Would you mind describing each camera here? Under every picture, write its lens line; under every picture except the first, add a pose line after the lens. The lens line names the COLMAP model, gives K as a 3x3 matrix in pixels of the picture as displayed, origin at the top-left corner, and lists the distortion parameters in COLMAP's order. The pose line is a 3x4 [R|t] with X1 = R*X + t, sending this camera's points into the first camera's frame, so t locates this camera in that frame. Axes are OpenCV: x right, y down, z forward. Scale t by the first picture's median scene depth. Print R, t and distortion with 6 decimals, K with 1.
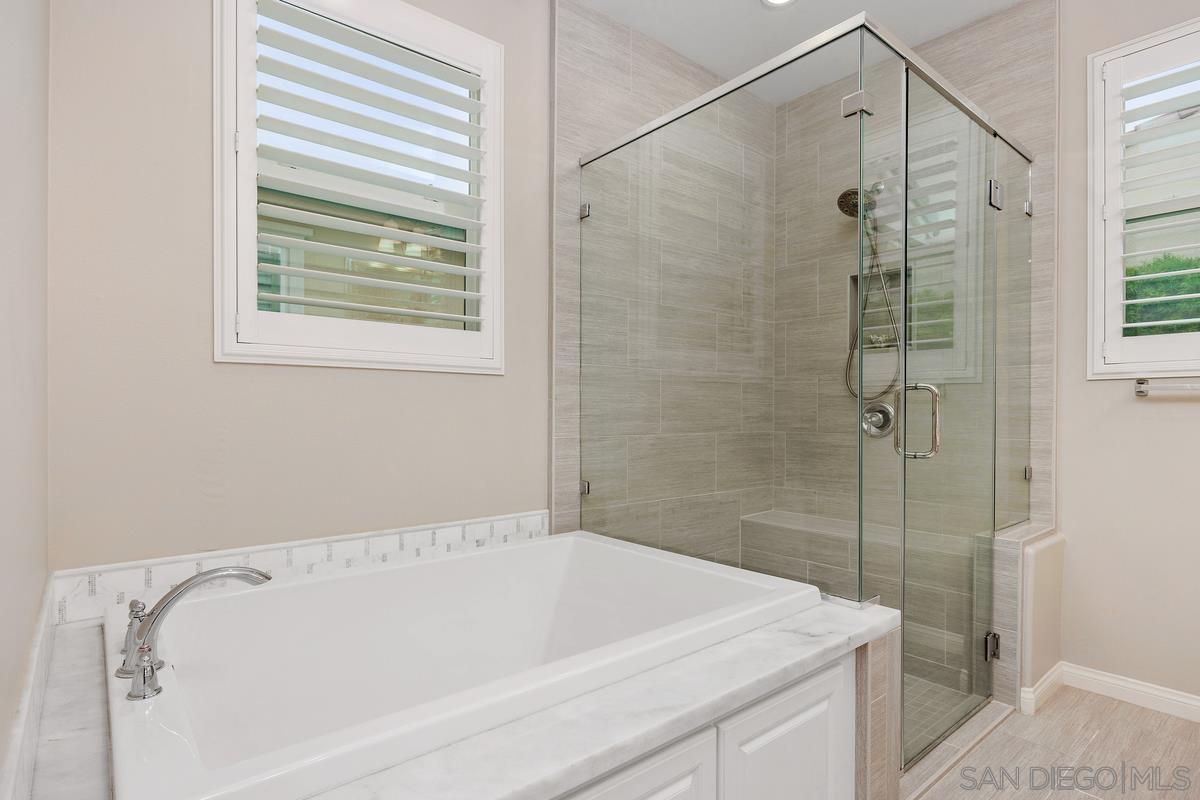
lens RADIAL K [[611.5, 0, 592.3], [0, 611.5, 406.4], [0, 0, 1]] dist [0.001836, -0.000078]
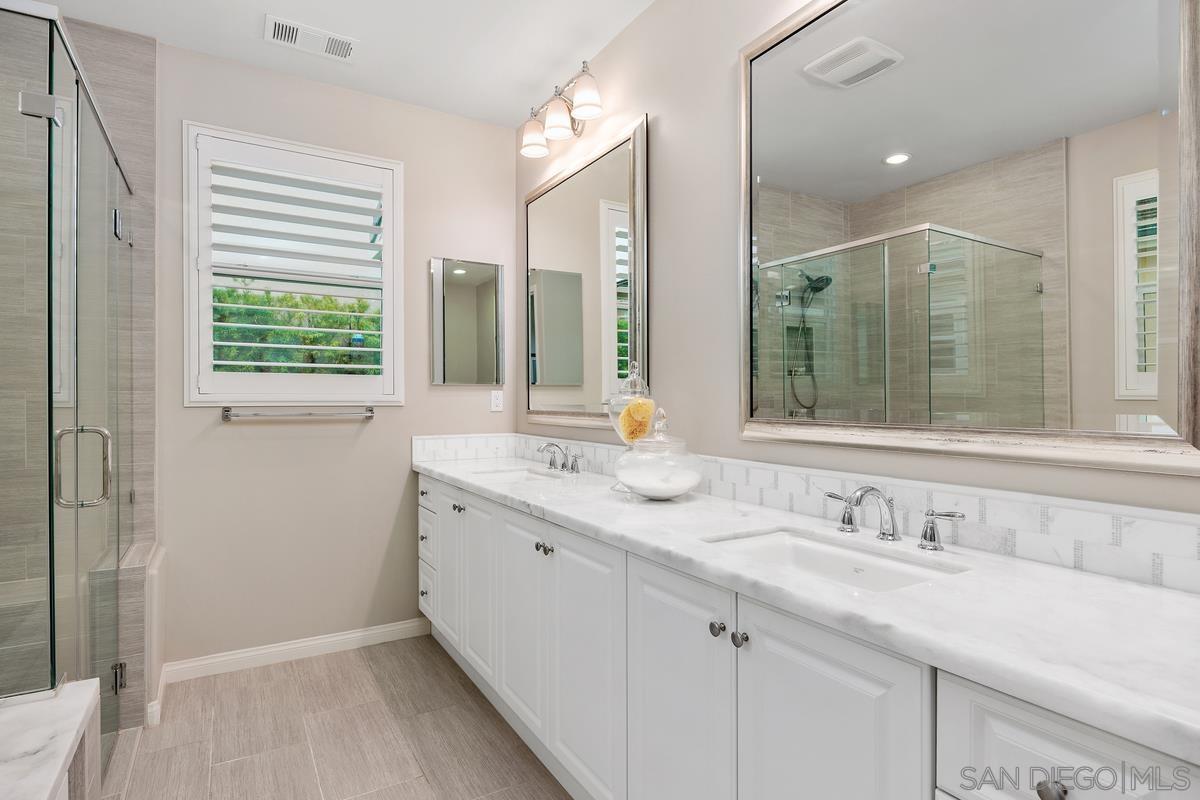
lens RADIAL K [[611.5, 0, 592.3], [0, 611.5, 406.4], [0, 0, 1]] dist [0.001836, -0.000078]
pose [[0.164618, -0.010169, 0.986305, -0.194413], [-0.000631, 0.999946, 0.010415, -0.059443], [-0.986357, -0.002337, 0.164603, 0.073038]]
